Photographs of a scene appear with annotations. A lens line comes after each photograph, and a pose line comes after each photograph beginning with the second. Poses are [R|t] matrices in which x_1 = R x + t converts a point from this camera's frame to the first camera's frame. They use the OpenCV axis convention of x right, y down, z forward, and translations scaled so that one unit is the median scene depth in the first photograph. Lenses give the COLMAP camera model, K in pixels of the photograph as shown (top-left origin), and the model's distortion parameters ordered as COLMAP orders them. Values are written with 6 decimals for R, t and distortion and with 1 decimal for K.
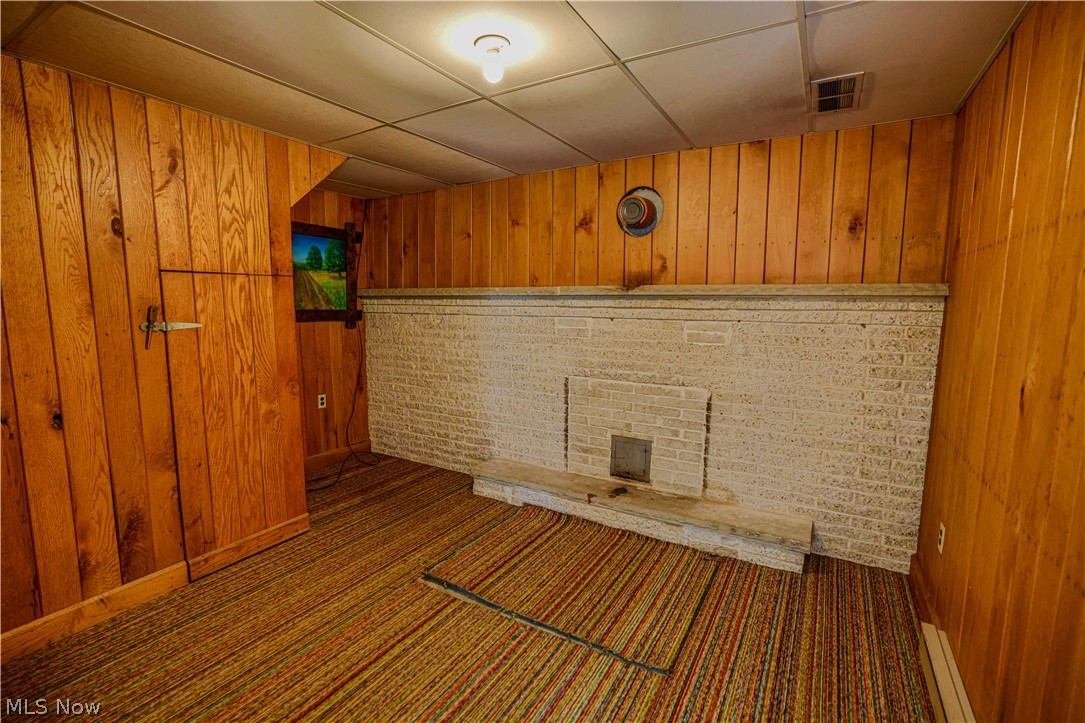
lens RADIAL K [[489.3, 0, 537.3], [0, 489.3, 361.1], [0, 0, 1]] dist [-0.000103, 0.000179]
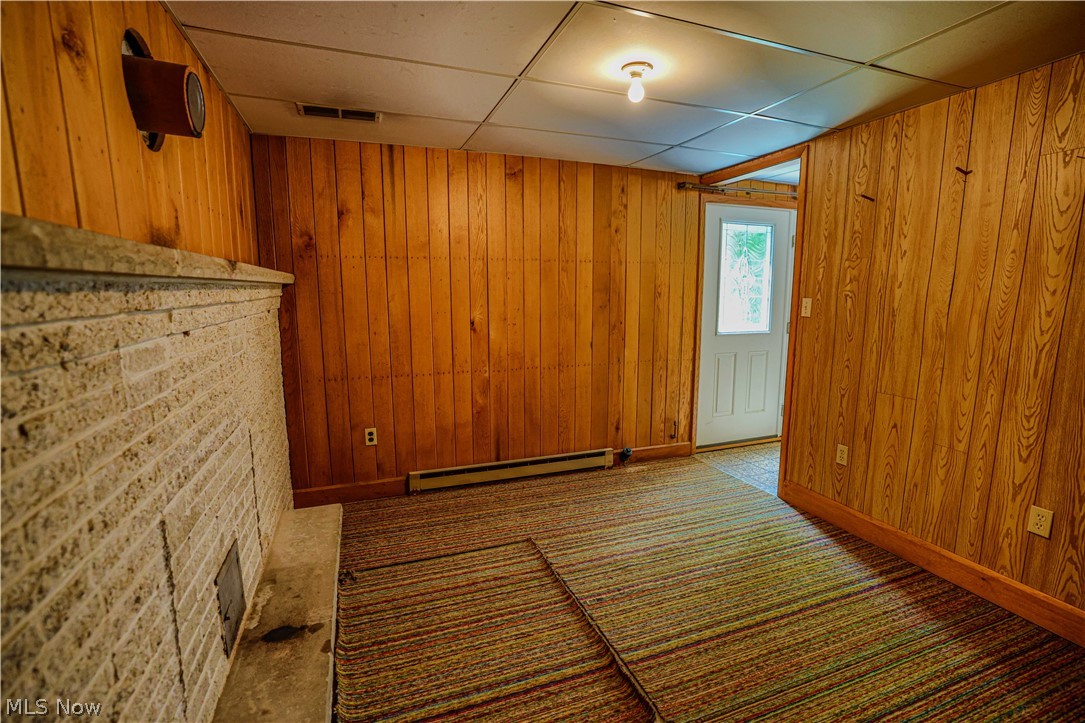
lens RADIAL K [[489.3, 0, 543.1], [0, 489.3, 359.4], [0, 0, 1]] dist [-0.000103, 0.000179]
pose [[-0.778374, -0.095336, 0.620520, -0.551702], [0.071640, 0.968458, 0.238657, -0.215928], [-0.623700, 0.230219, -0.746993, 1.698536]]
